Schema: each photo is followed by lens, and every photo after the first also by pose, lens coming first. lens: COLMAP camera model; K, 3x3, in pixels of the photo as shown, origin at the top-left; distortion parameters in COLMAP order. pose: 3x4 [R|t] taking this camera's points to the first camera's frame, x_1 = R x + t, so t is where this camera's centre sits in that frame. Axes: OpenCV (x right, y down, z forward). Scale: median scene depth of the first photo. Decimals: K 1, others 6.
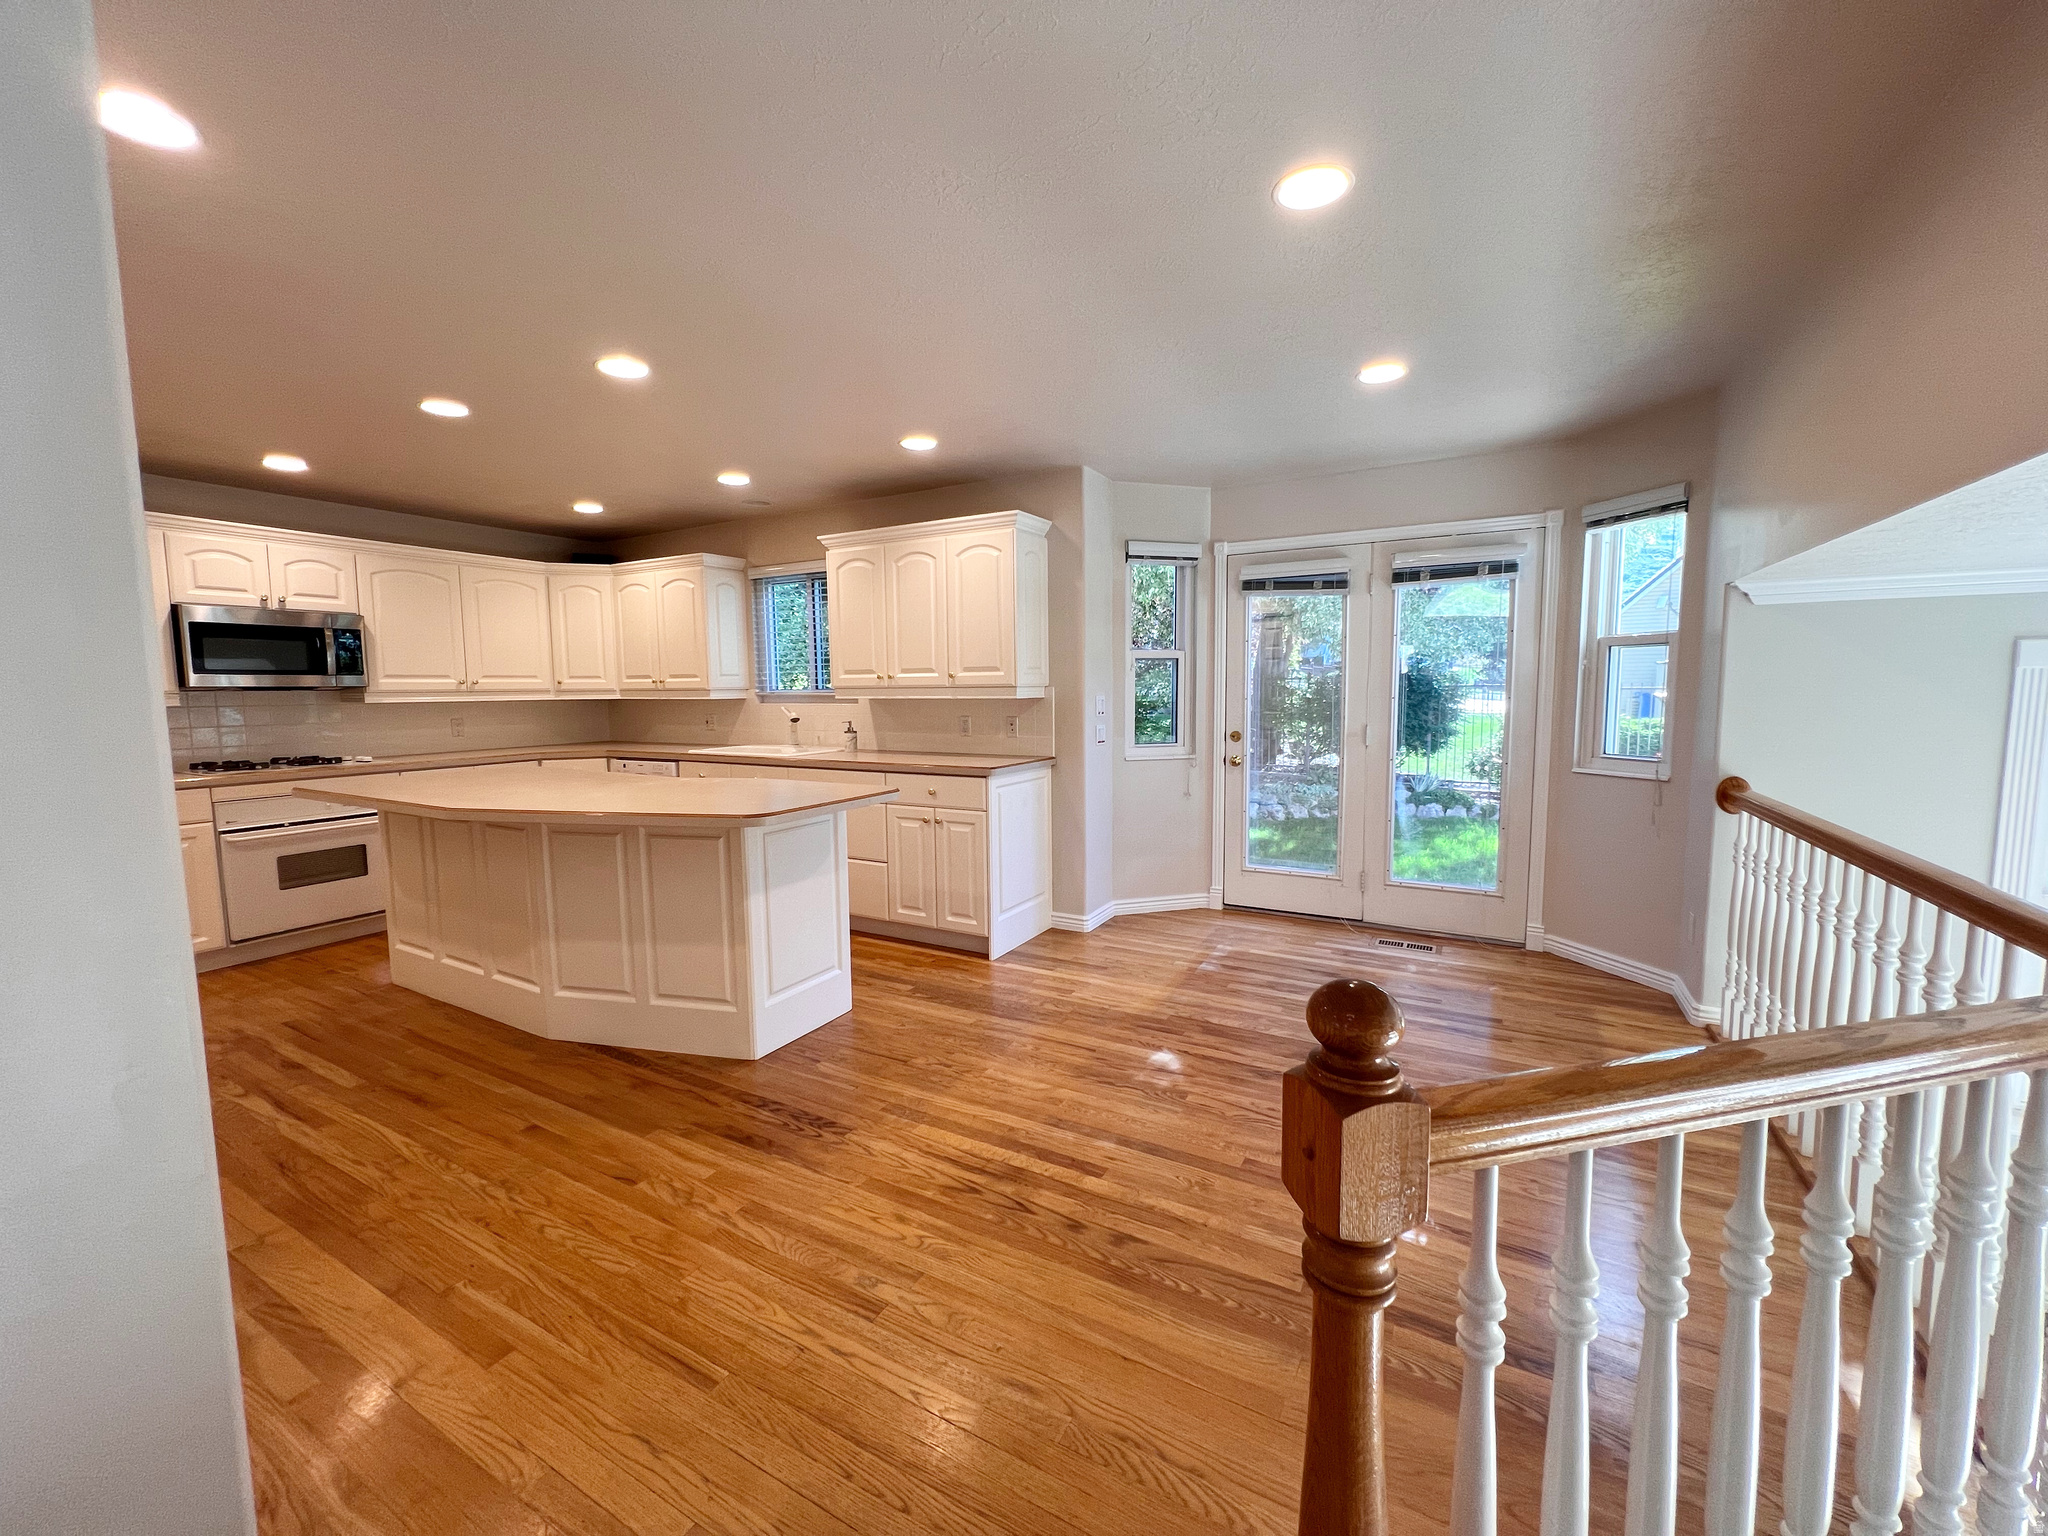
lens RADIAL K [[818.8, 0, 1020.2], [0, 818.8, 763.8], [0, 0, 1]] dist [-0.000414, 0.000306]
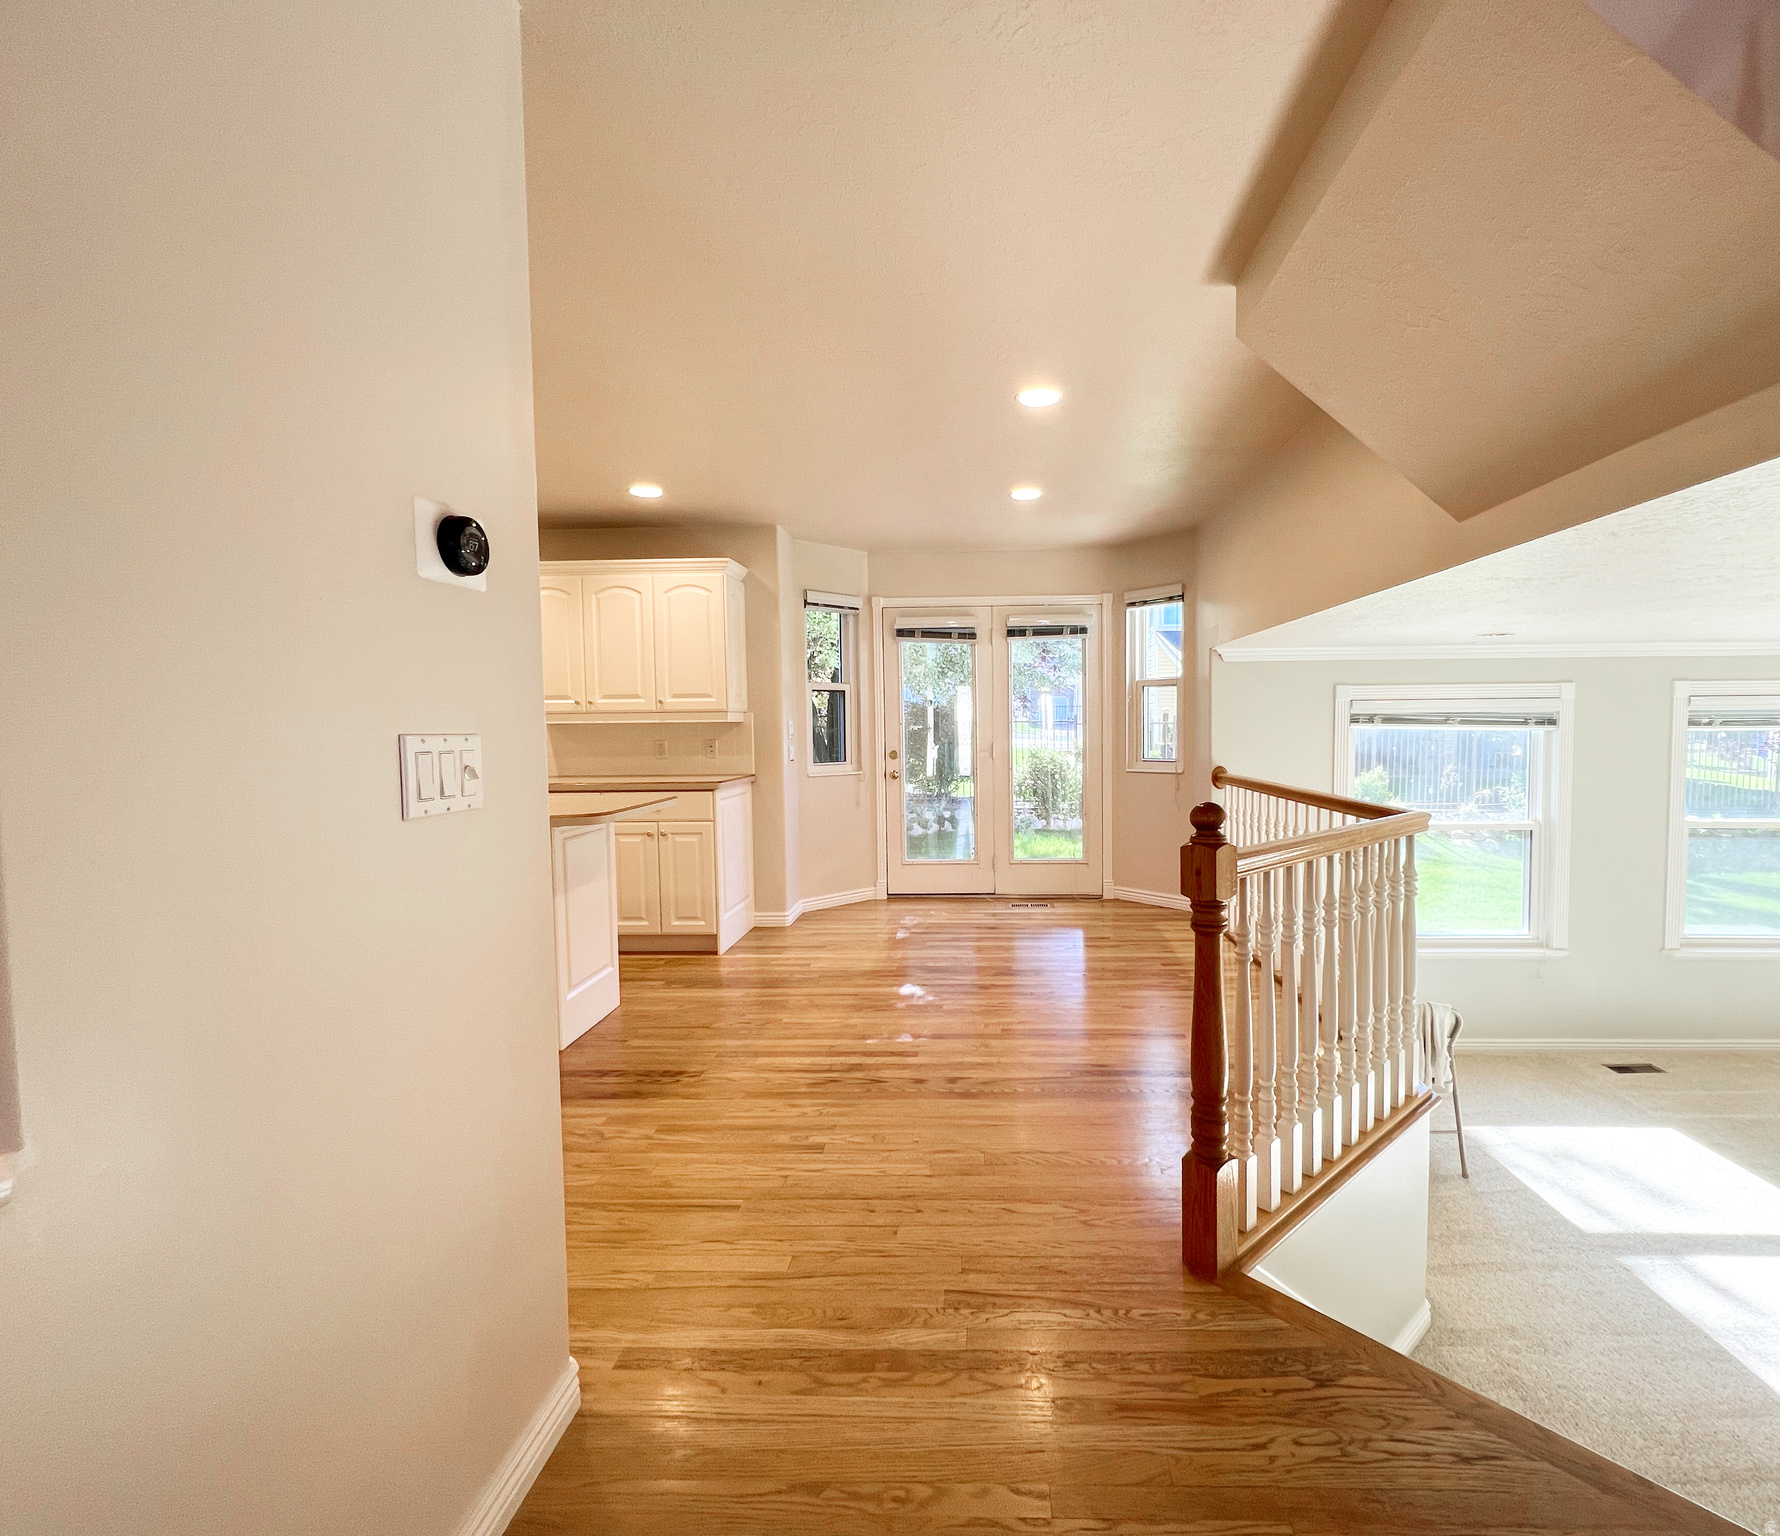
lens RADIAL K [[824.6, 0, 960.4], [0, 824.6, 769.3], [0, 0, 1]] dist [0.000912, -0.000014]
pose [[0.885242, -0.025405, 0.464436, -0.259642], [0.046085, 0.998385, -0.033229, 0.039545], [-0.462841, 0.050819, 0.884983, -0.159557]]
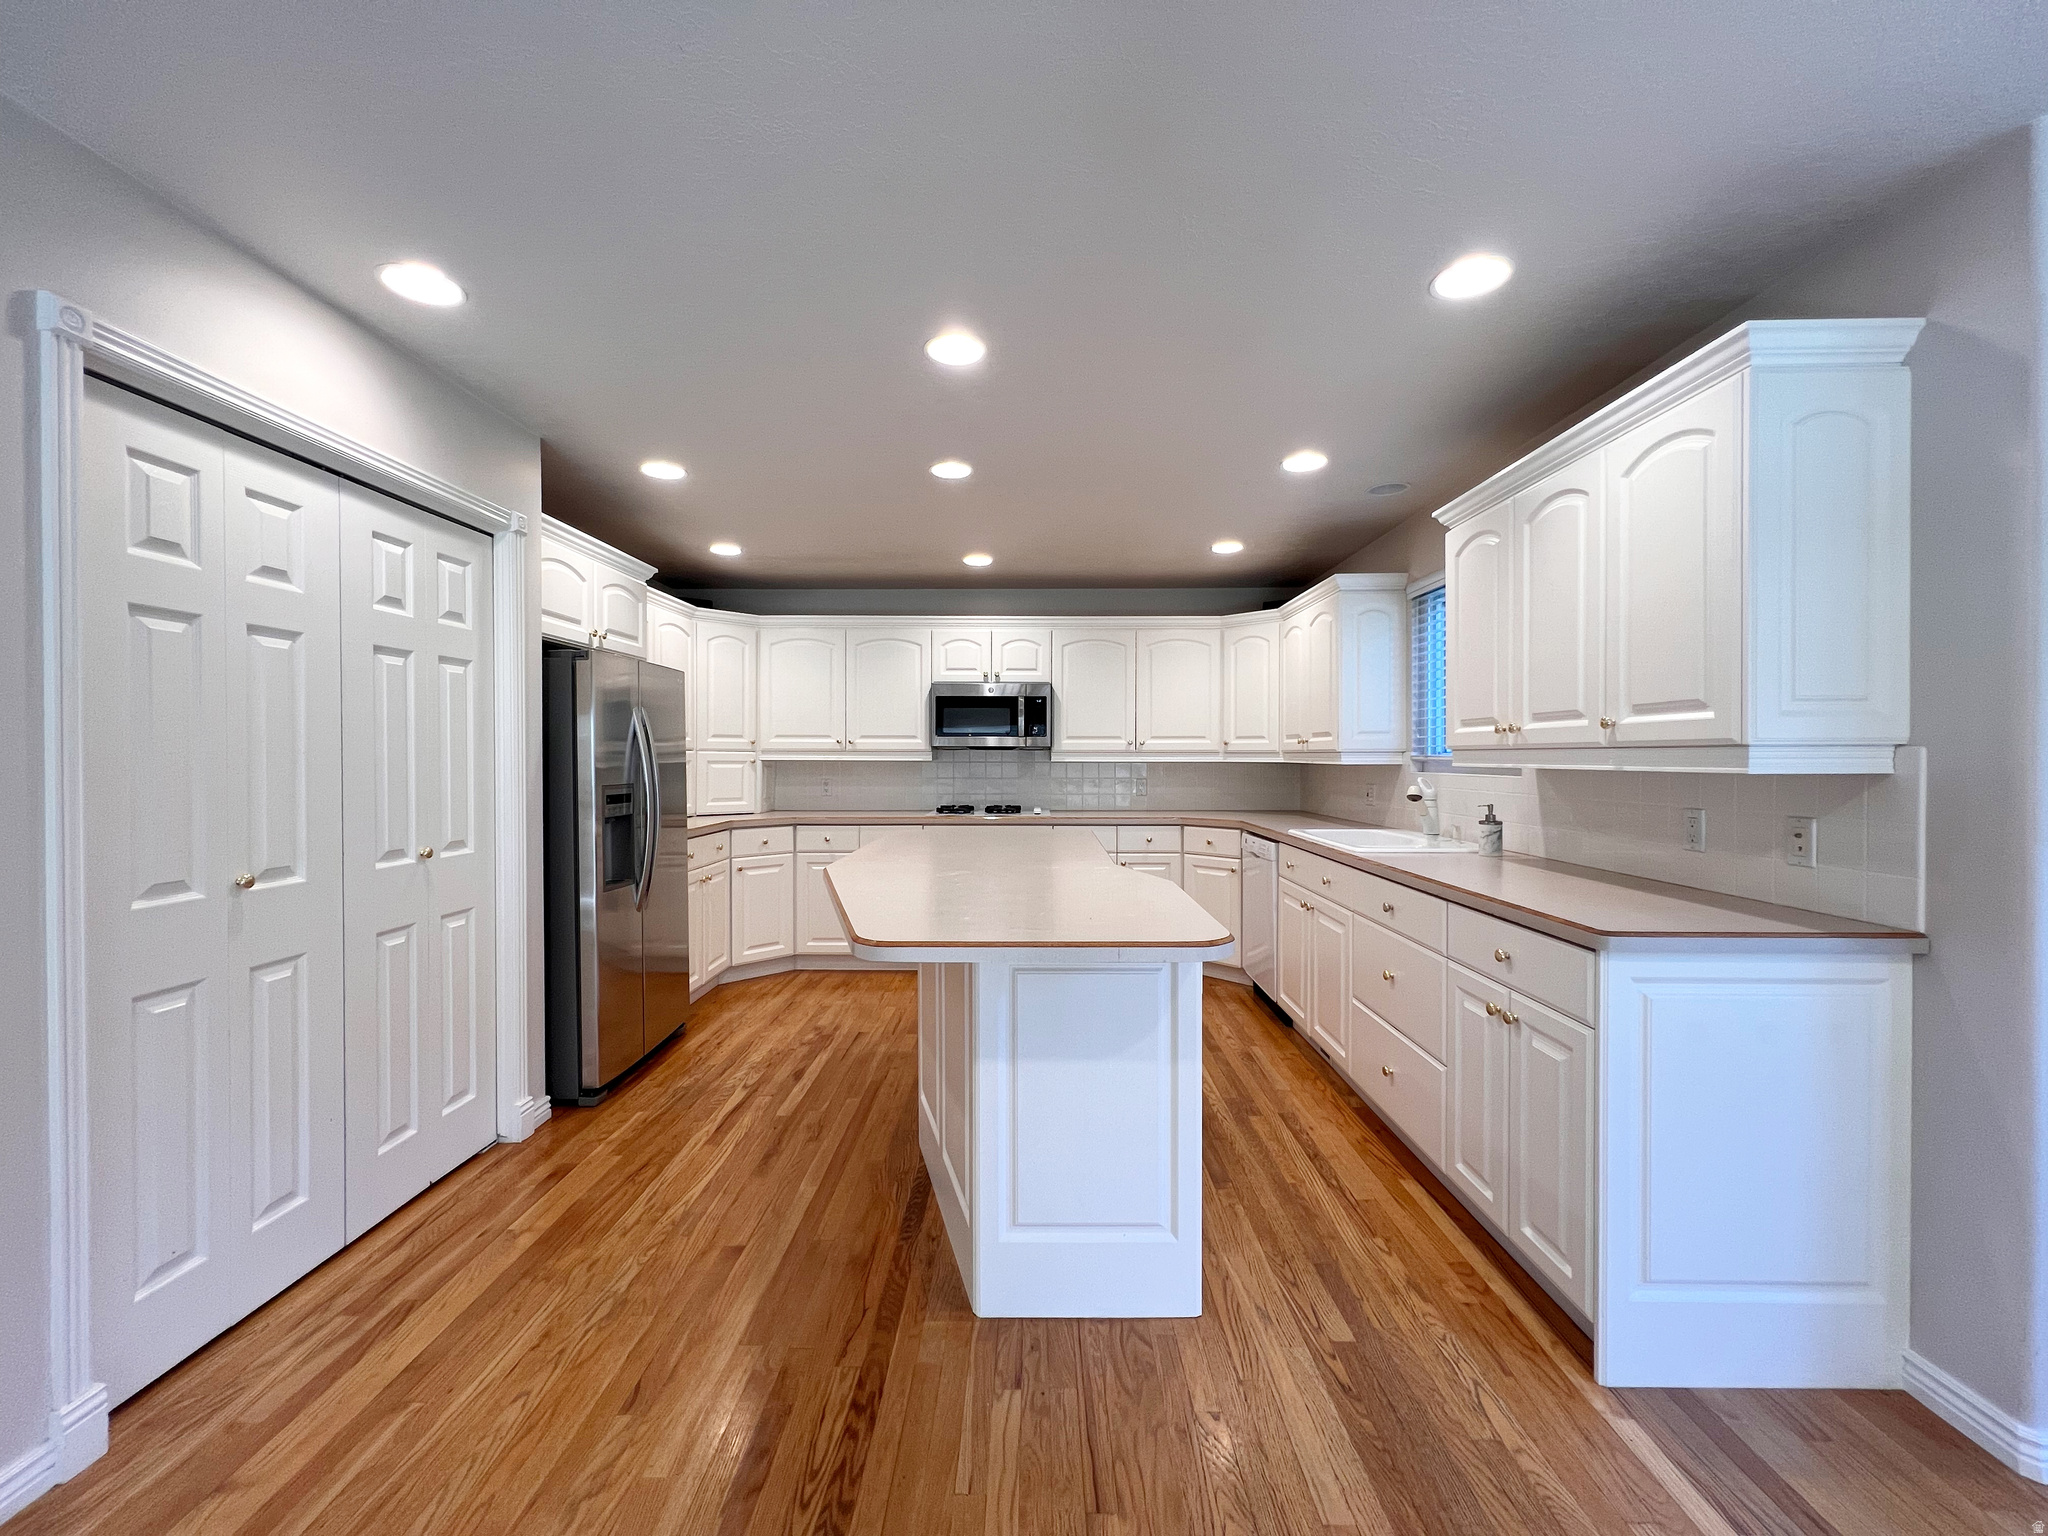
lens RADIAL K [[818.8, 0, 1020.2], [0, 818.8, 763.8], [0, 0, 1]] dist [-0.000414, 0.000306]
pose [[0.483946, 0.018337, -0.874906, 0.185242], [-0.087482, 0.995786, -0.027520, -0.043228], [0.870714, 0.089857, 0.483511, 0.498706]]
